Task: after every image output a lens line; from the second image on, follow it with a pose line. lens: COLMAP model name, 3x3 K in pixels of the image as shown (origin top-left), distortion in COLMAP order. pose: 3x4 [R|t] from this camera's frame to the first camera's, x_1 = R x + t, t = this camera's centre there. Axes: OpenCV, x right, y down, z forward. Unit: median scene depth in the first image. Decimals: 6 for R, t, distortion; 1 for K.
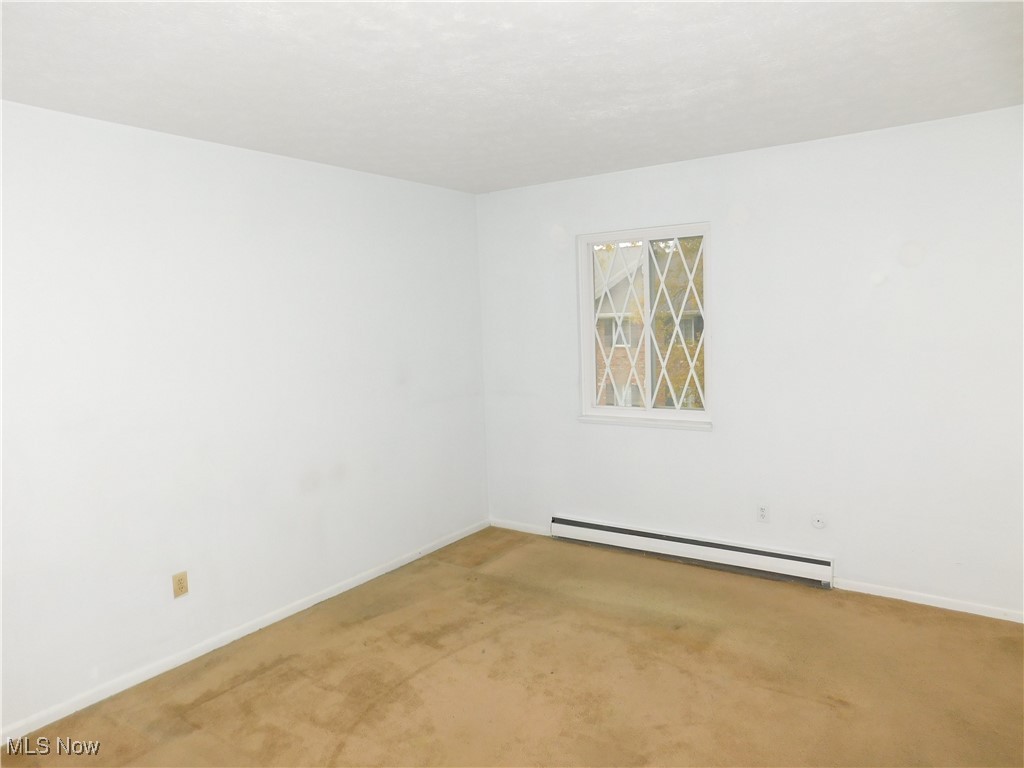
lens RADIAL K [[674.8, 0, 511.7], [0, 674.8, 386.5], [0, 0, 1]] dist [-0.019796, 0.006099]
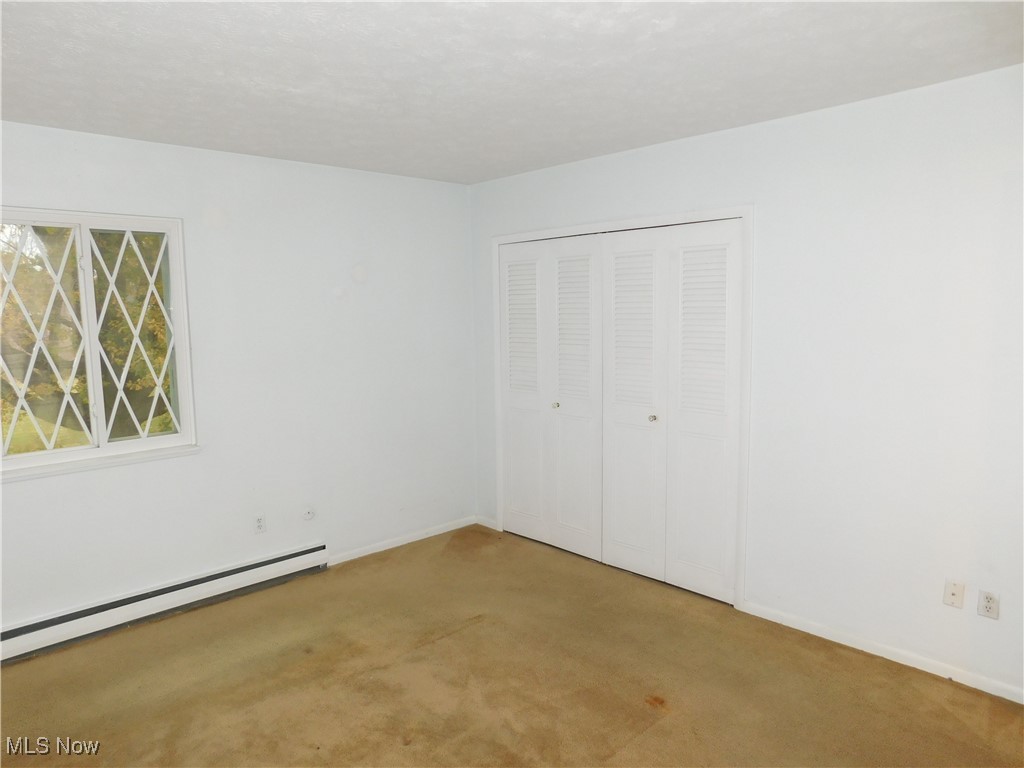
lens RADIAL K [[674.8, 0, 512.2], [0, 674.8, 382.8], [0, 0, 1]] dist [-0.019796, 0.006099]
pose [[0.226391, -0.081092, 0.970655, -0.467104], [0.111893, 0.992096, 0.056786, -0.030237], [-0.967588, 0.095753, 0.233676, 0.376489]]
